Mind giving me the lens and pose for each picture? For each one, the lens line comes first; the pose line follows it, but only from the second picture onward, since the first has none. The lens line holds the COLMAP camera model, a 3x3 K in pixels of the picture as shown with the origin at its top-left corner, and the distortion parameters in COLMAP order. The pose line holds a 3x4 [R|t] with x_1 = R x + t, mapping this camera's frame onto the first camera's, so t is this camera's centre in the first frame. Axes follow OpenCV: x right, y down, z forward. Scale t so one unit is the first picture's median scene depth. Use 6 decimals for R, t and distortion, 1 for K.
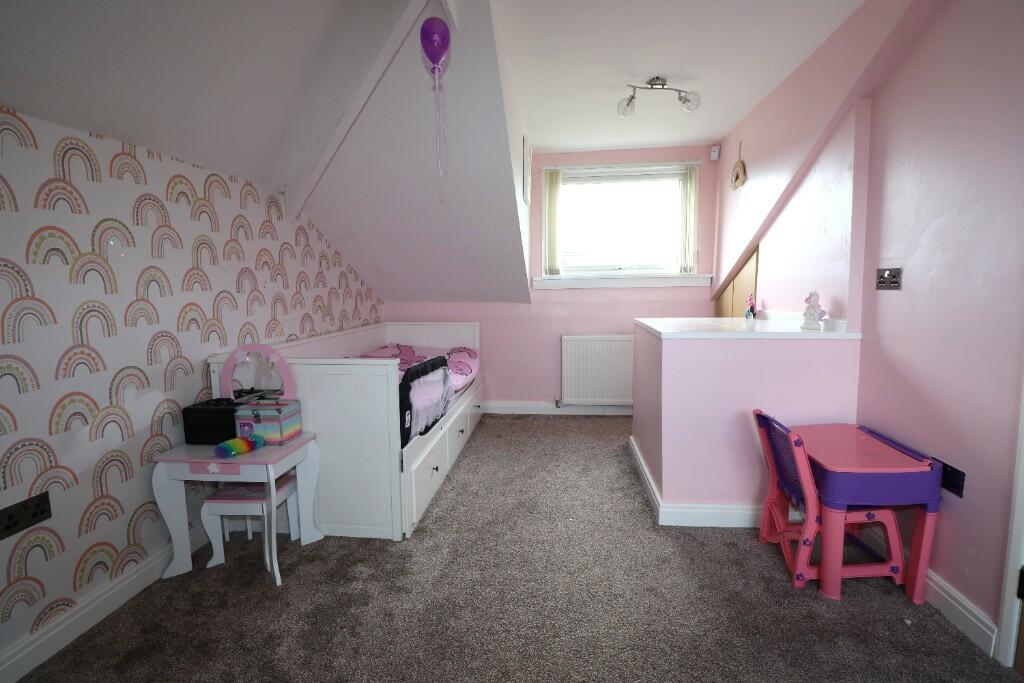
lens RADIAL K [[454.1, 0, 510.7], [0, 454.1, 357.1], [0, 0, 1]] dist [-0.009220, -0.008129]
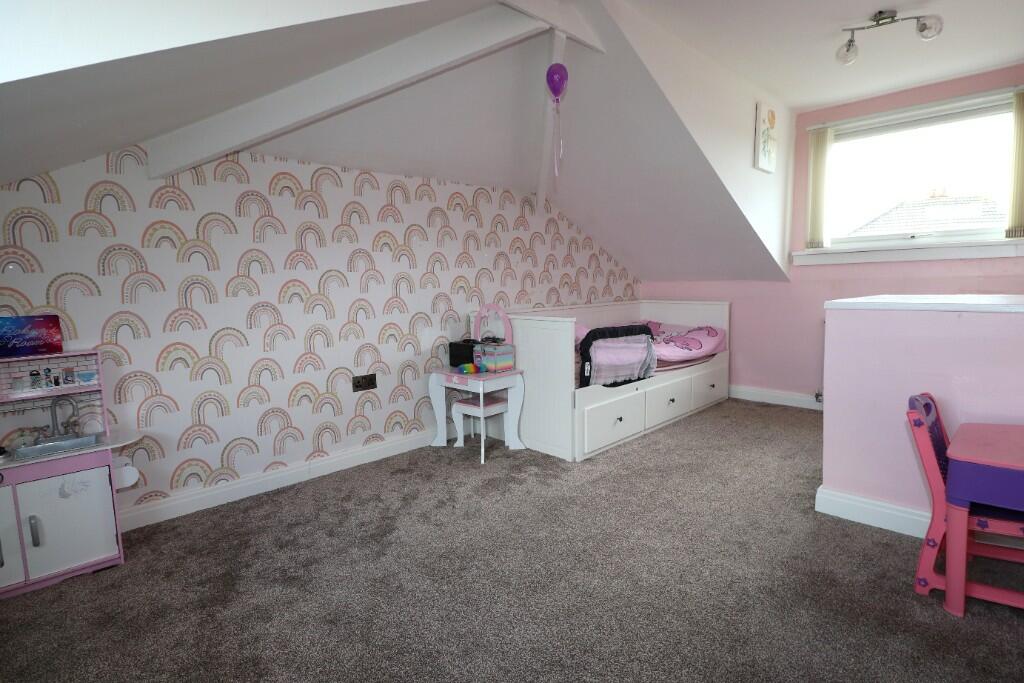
lens RADIAL K [[454.1, 0, 510.7], [0, 454.1, 357.1], [0, 0, 1]] dist [-0.009220, -0.008129]
pose [[0.792105, 0.094622, -0.603006, 0.373991], [-0.075750, 0.995513, 0.056708, 0.053327], [0.605666, 0.000759, 0.795719, -0.121573]]
